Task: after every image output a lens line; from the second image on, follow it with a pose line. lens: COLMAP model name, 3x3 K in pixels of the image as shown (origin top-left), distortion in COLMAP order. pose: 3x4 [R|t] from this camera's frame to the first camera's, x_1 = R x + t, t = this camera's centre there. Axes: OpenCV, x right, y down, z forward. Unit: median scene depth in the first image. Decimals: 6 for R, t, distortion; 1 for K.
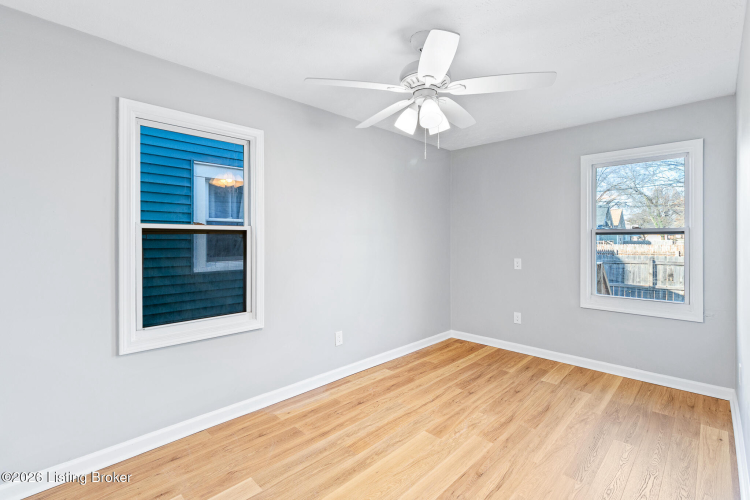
lens RADIAL K [[347.4, 0, 379.7], [0, 347.4, 245.5], [0, 0, 1]] dist [0.001063, -0.000192]
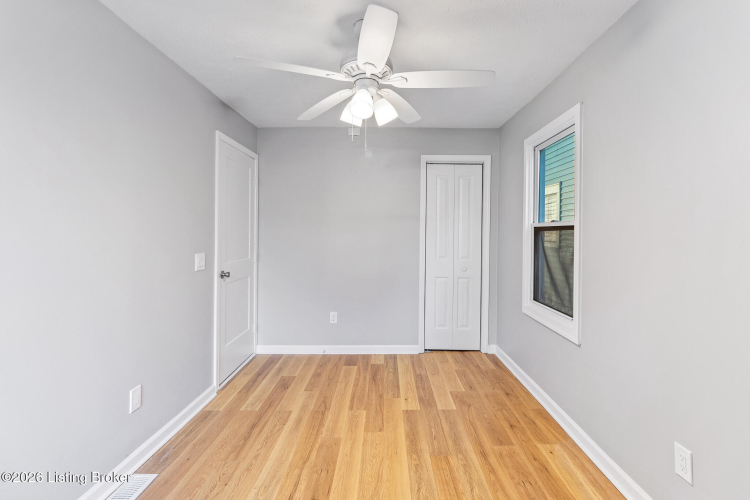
lens RADIAL K [[347.4, 0, 379.4], [0, 347.4, 242.6], [0, 0, 1]] dist [0.001063, -0.000192]
pose [[-0.731127, 0.009686, -0.682173, 0.673355], [-0.017951, 0.999280, 0.033427, -0.024253], [0.682005, 0.036685, -0.730426, 1.536269]]
